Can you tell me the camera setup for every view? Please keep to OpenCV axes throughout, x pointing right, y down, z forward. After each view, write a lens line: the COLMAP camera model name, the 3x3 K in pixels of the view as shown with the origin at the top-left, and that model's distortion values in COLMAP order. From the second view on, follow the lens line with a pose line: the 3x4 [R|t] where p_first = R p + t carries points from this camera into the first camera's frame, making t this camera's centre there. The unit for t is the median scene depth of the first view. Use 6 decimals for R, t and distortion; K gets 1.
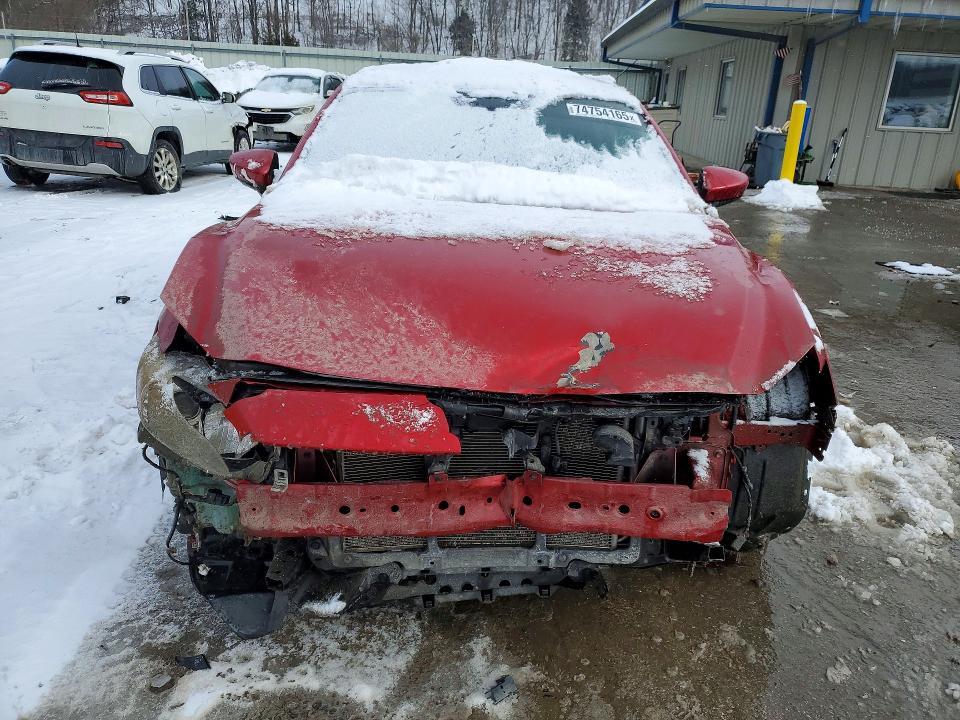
lens RADIAL K [[718.6, 0, 481.4], [0, 718.6, 357.5], [0, 0, 1]] dist [0.017543, 0.007589]
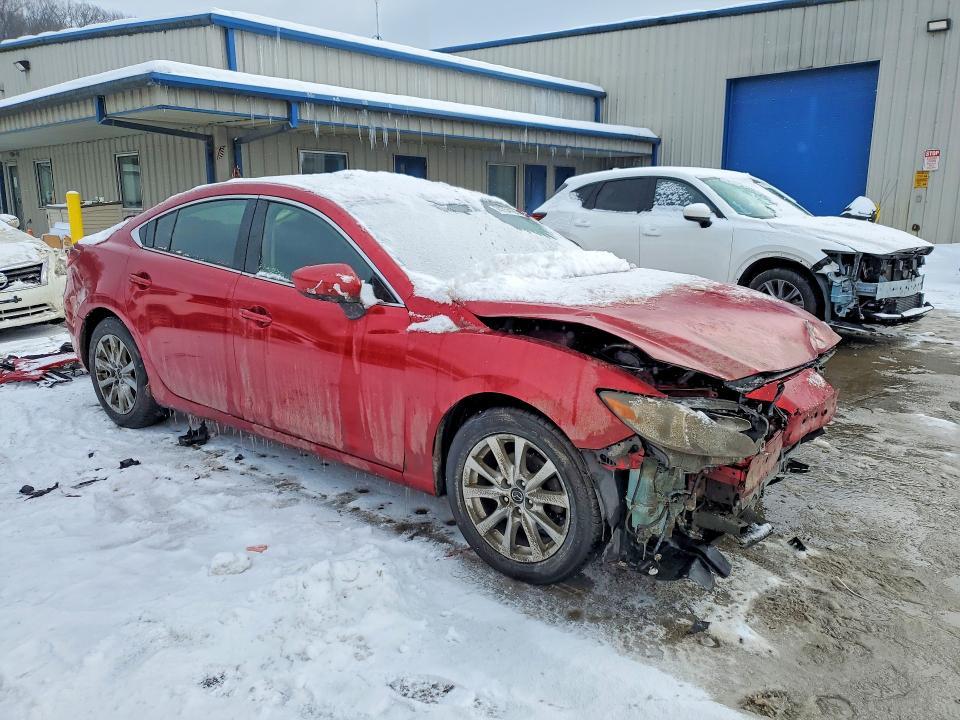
lens RADIAL K [[718.6, 0, 479.9], [0, 718.6, 358.2], [0, 0, 1]] dist [0.017543, 0.007589]
pose [[0.658339, -0.211023, 0.722536, -1.120288], [0.289080, 0.957169, 0.016154, -0.138473], [-0.694998, 0.198236, 0.691144, 0.197400]]
